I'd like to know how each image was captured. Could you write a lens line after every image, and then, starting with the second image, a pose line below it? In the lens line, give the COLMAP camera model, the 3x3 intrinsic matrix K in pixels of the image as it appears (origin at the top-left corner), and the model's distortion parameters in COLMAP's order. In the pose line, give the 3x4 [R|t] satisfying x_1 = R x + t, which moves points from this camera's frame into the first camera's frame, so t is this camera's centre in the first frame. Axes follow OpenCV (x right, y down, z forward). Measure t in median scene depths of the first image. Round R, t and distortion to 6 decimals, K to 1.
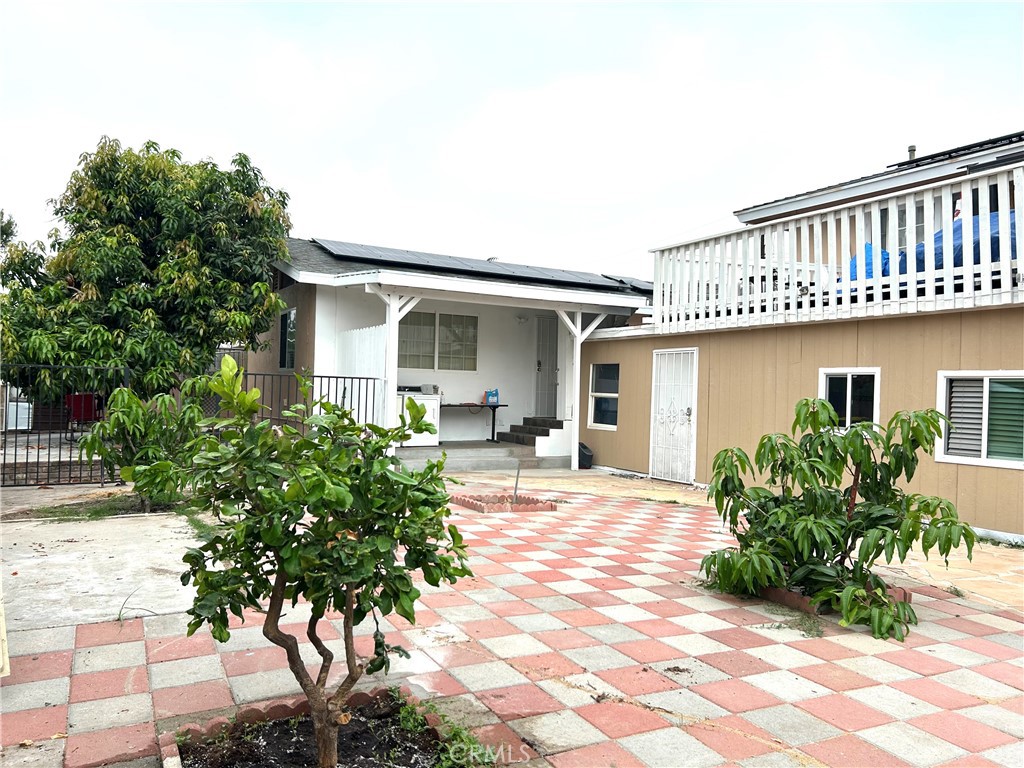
lens RADIAL K [[775.9, 0, 500.9], [0, 775.9, 388.0], [0, 0, 1]] dist [0.053847, -0.056527]
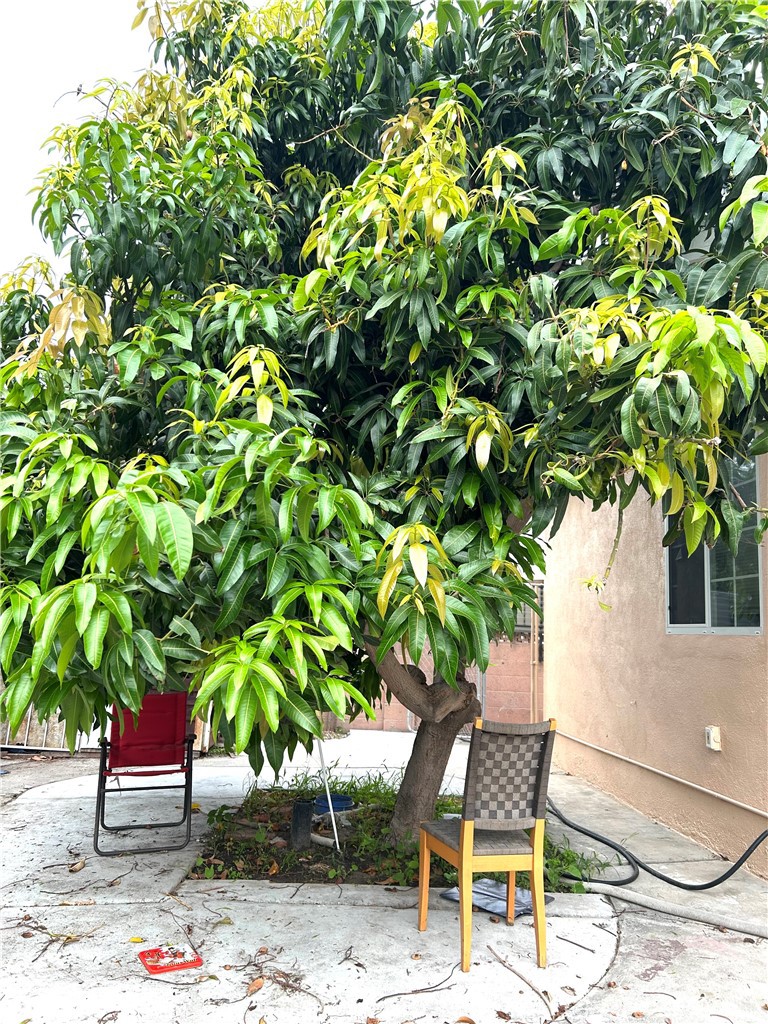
lens RADIAL K [[775.9, 0, 385.8], [0, 775.9, 517.6], [0, 0, 1]] dist [0.053847, -0.056527]
pose [[0.910672, -0.049302, -0.410178, -0.324046], [-0.015999, 0.987900, -0.154264, -0.022059], [0.412820, 0.147046, 0.898864, 0.808892]]
